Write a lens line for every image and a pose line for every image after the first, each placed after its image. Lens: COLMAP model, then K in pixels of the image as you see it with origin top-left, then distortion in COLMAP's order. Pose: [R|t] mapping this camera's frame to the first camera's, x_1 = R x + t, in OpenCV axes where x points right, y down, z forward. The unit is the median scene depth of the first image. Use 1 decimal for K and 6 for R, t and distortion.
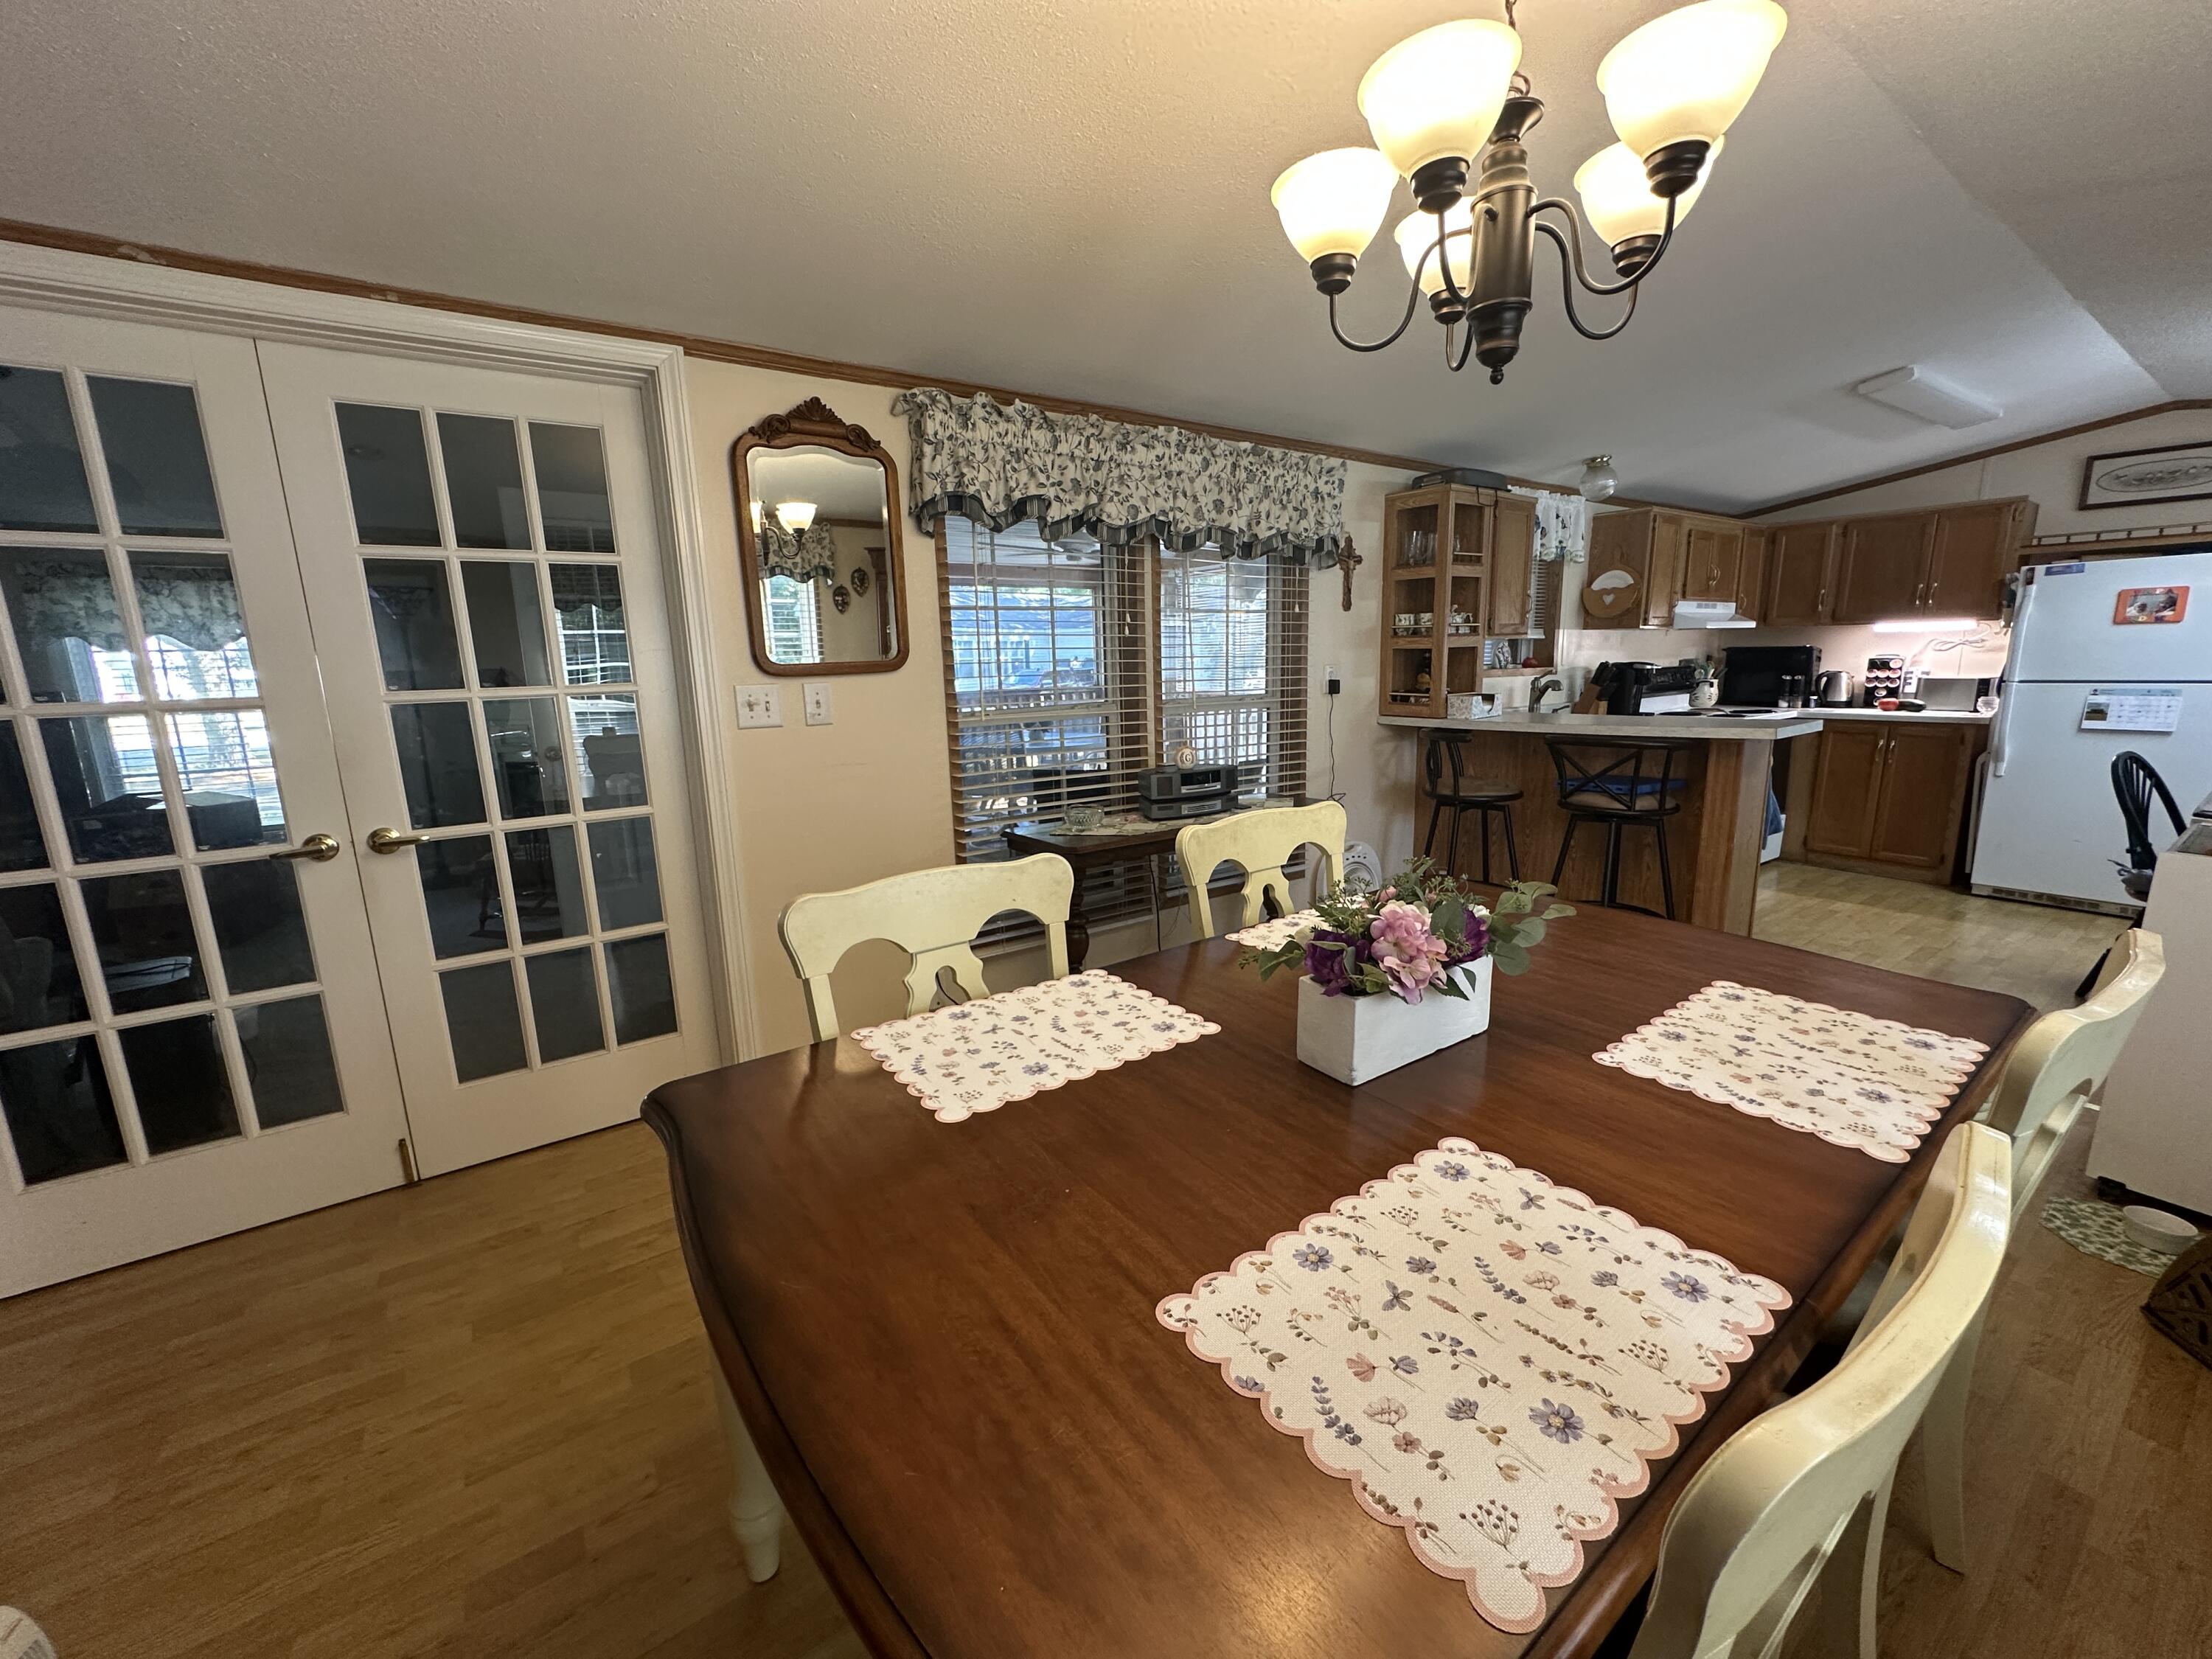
lens RADIAL K [[904.2, 0, 1106.0], [0, 904.2, 829.5], [0, 0, 1]] dist [-0.001700, -0.000028]
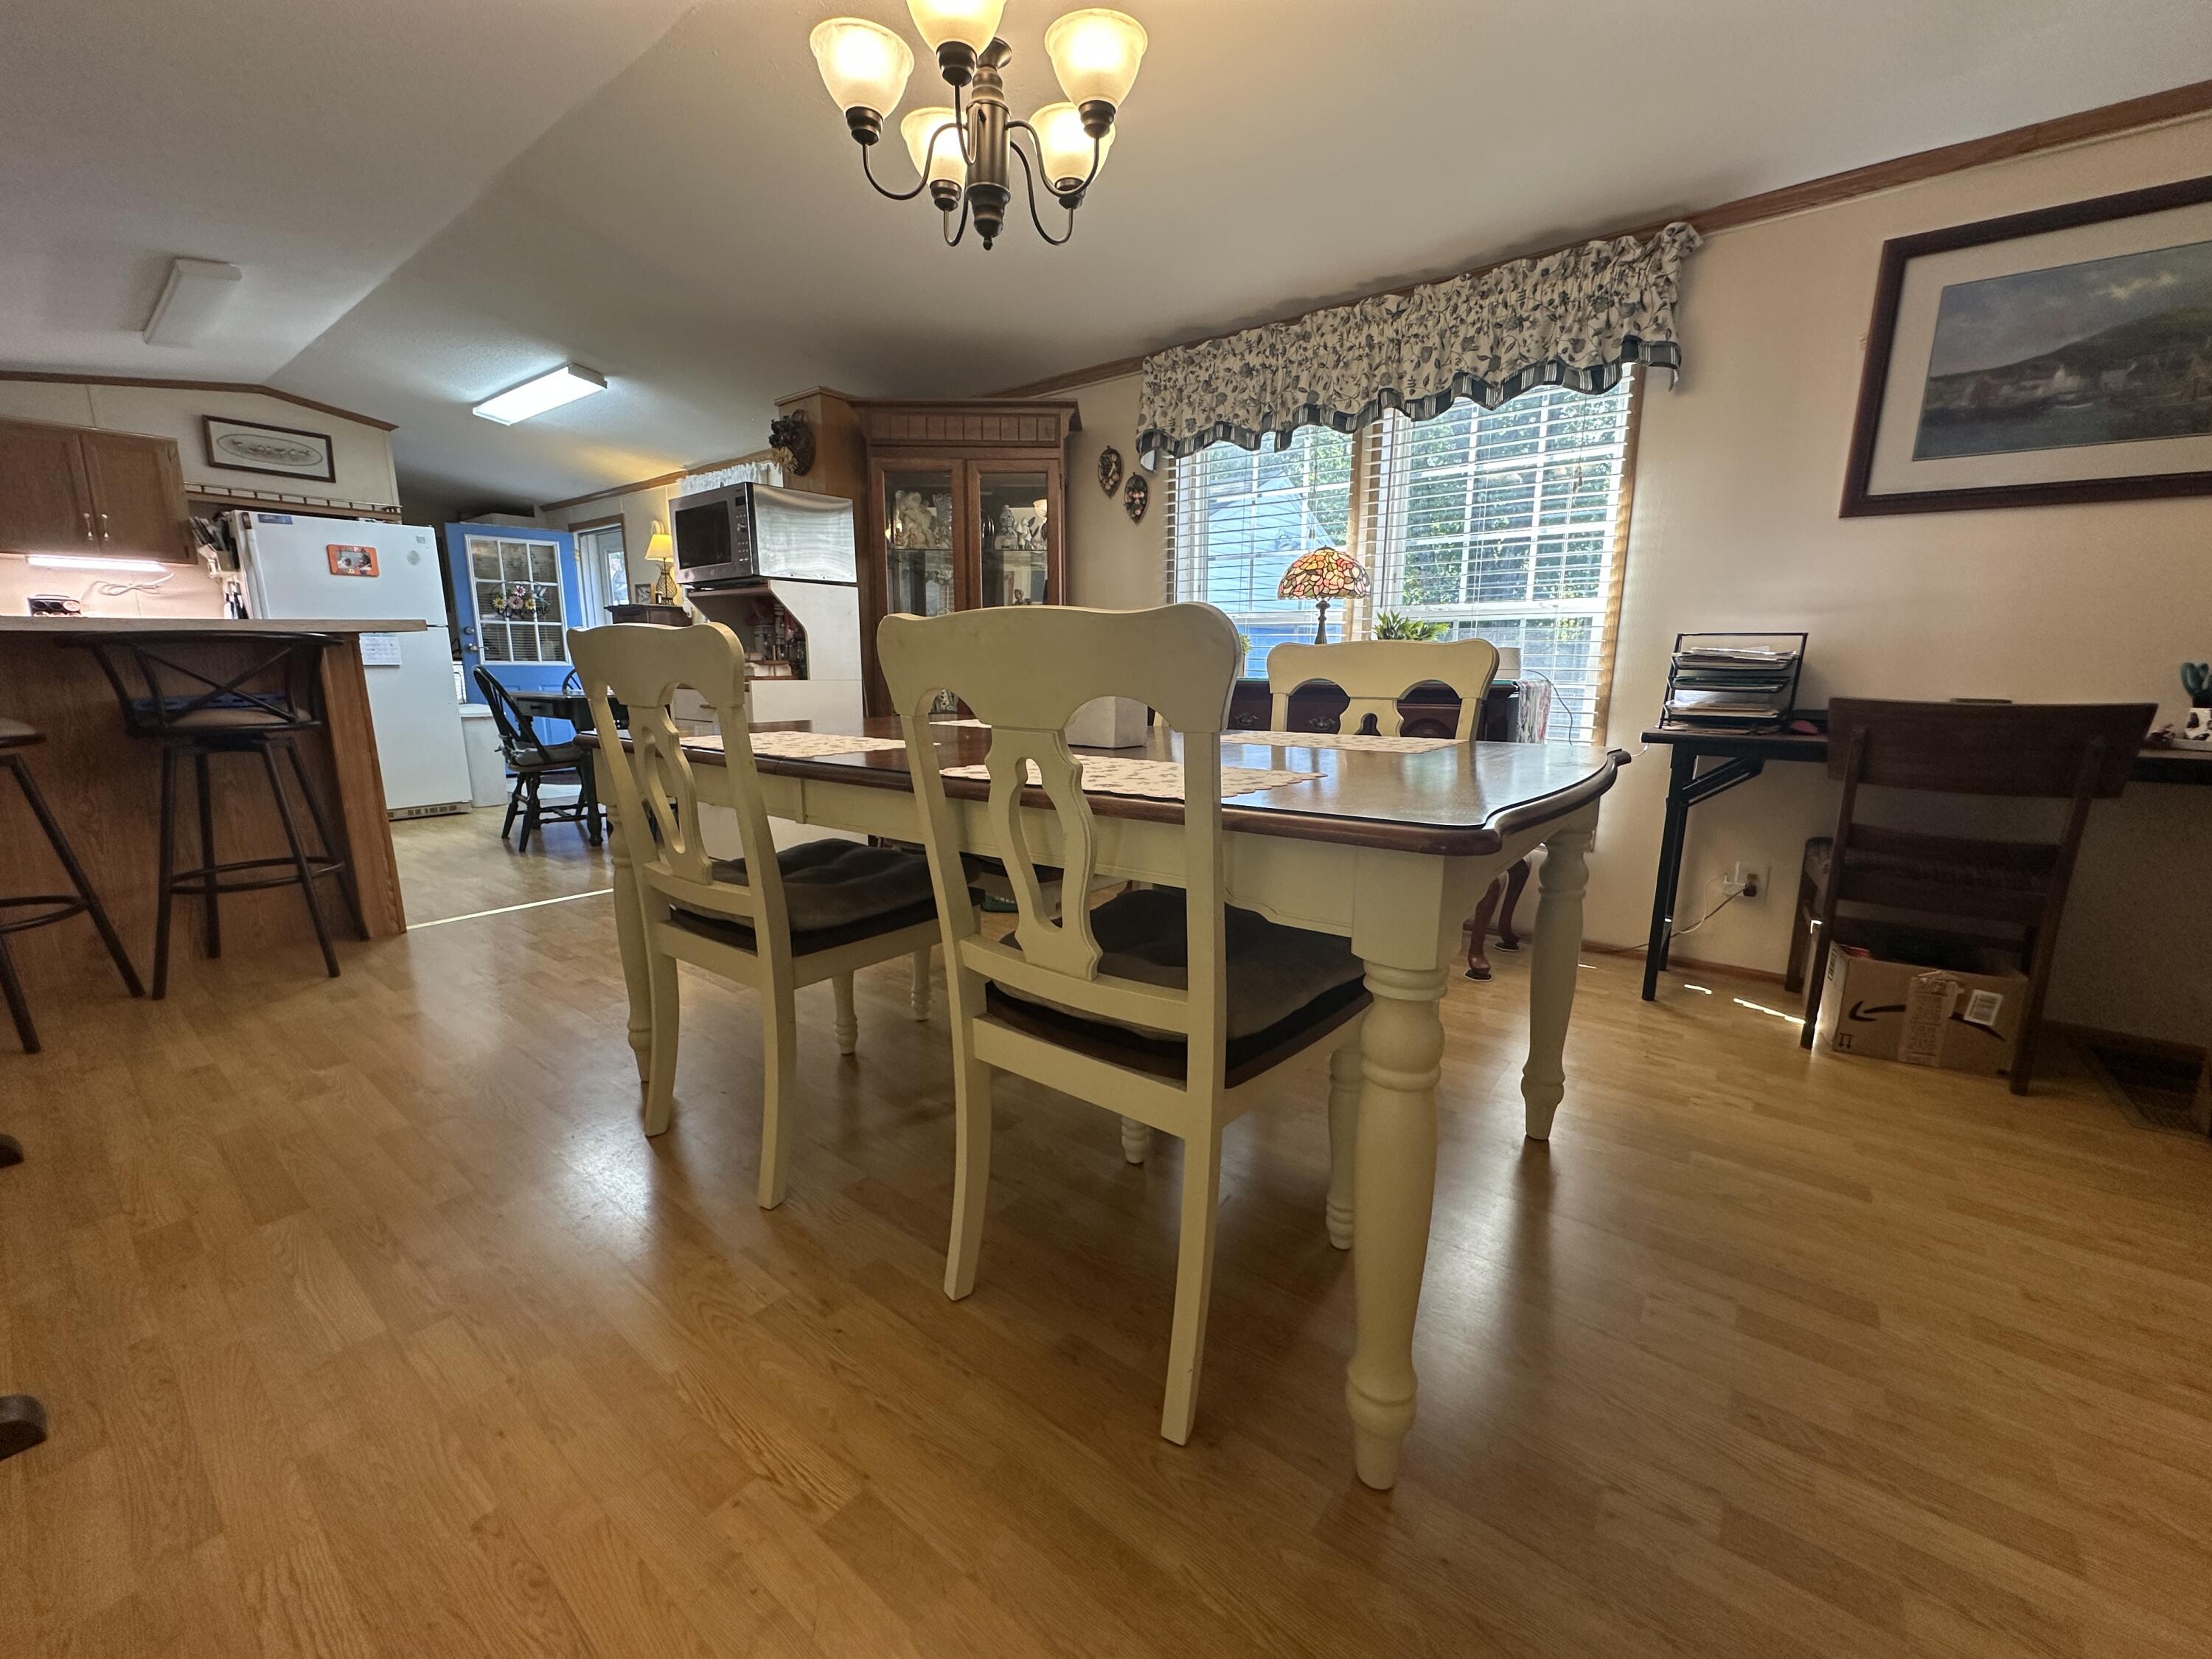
lens RADIAL K [[904.2, 0, 1106.0], [0, 904.2, 829.5], [0, 0, 1]] dist [-0.001700, -0.000028]
pose [[-0.265270, -0.157174, 0.951277, -0.929526], [0.182490, 0.960606, 0.209604, 0.081864], [-0.946747, 0.229200, -0.226137, 1.188721]]
